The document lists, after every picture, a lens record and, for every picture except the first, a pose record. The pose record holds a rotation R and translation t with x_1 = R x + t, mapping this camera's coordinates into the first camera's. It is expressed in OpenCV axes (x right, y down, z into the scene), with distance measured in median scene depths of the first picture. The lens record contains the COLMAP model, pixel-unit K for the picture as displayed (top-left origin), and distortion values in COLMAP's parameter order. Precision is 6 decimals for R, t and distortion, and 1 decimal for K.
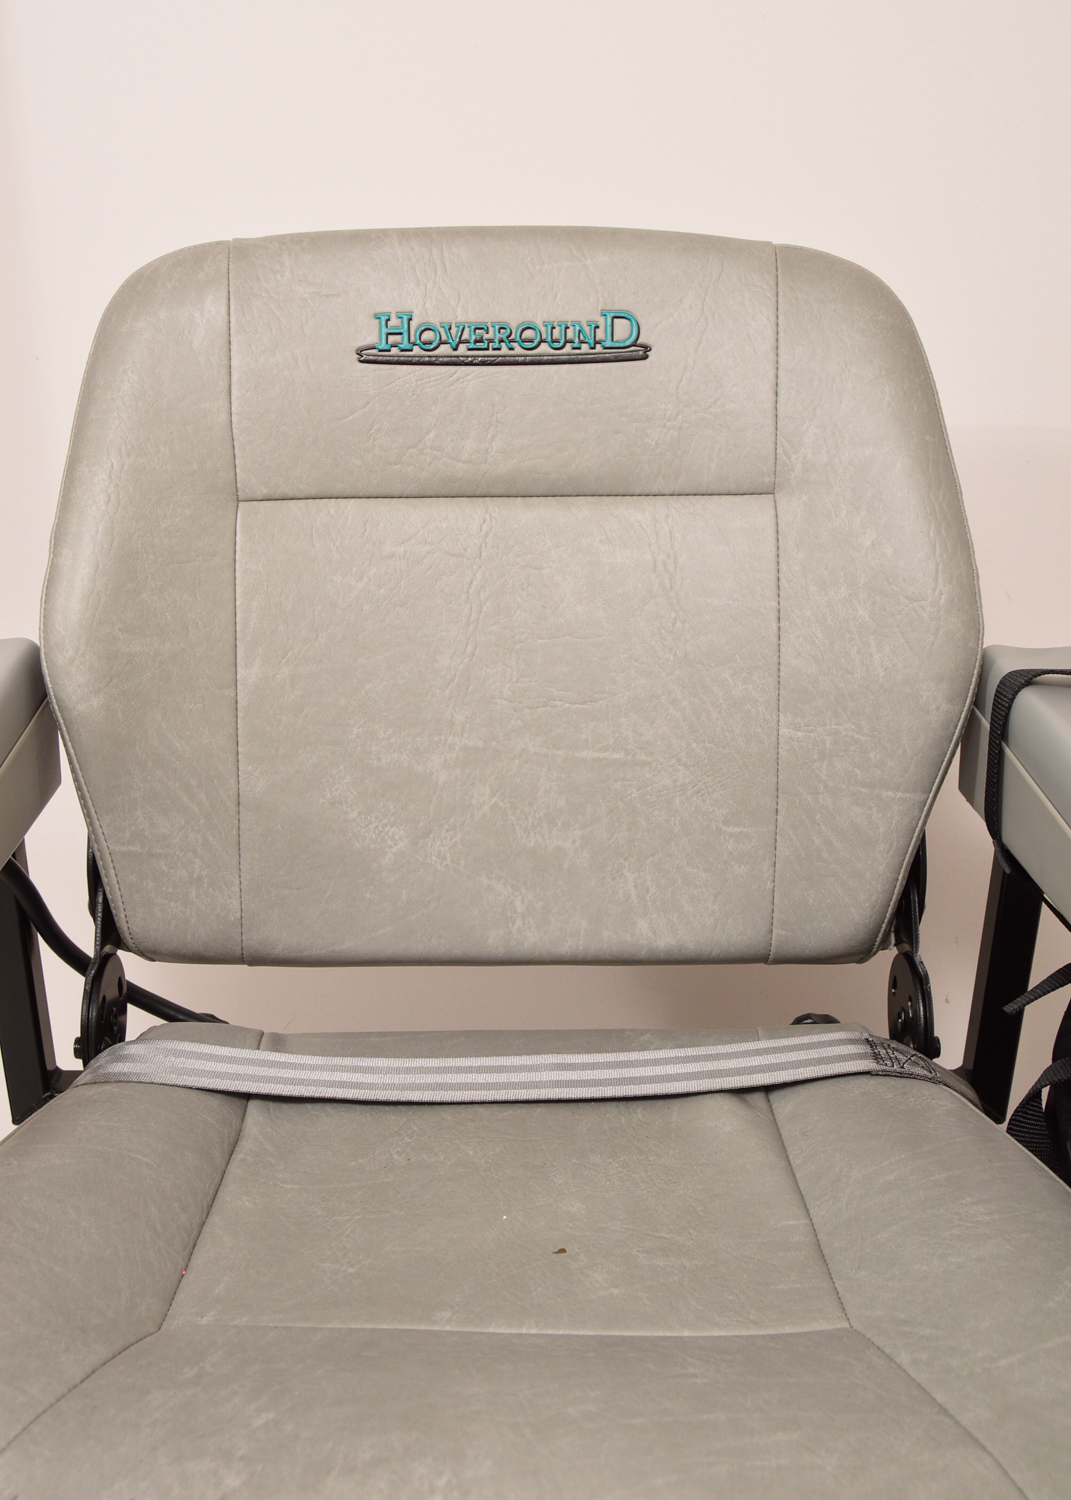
lens RADIAL K [[1735.8, 0, 535.5], [0, 1735.8, 750.0], [0, 0, 1]] dist [-0.078217, -0.033962]
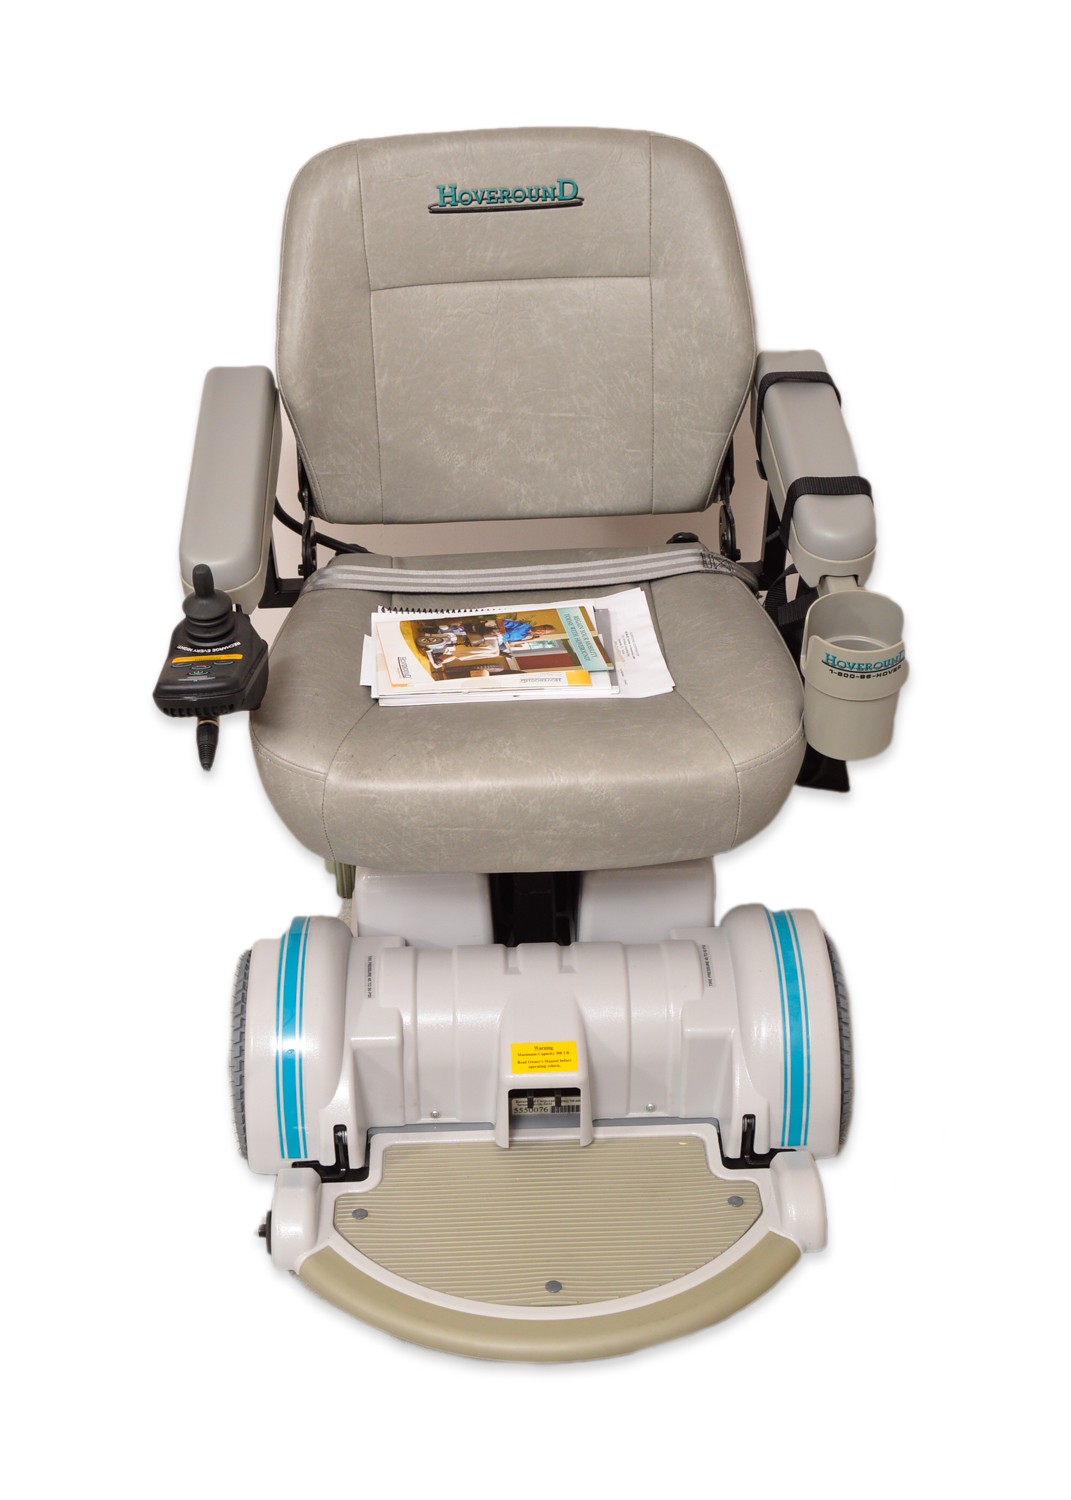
lens RADIAL K [[1735.8, 0, 535.5], [0, 1735.8, 750.0], [0, 0, 1]] dist [-0.078217, -0.033962]
pose [[0.999436, -0.033251, 0.004650, -0.014626], [0.029982, 0.946215, 0.322145, -0.270519], [-0.015112, -0.321824, 0.946679, -0.970154]]
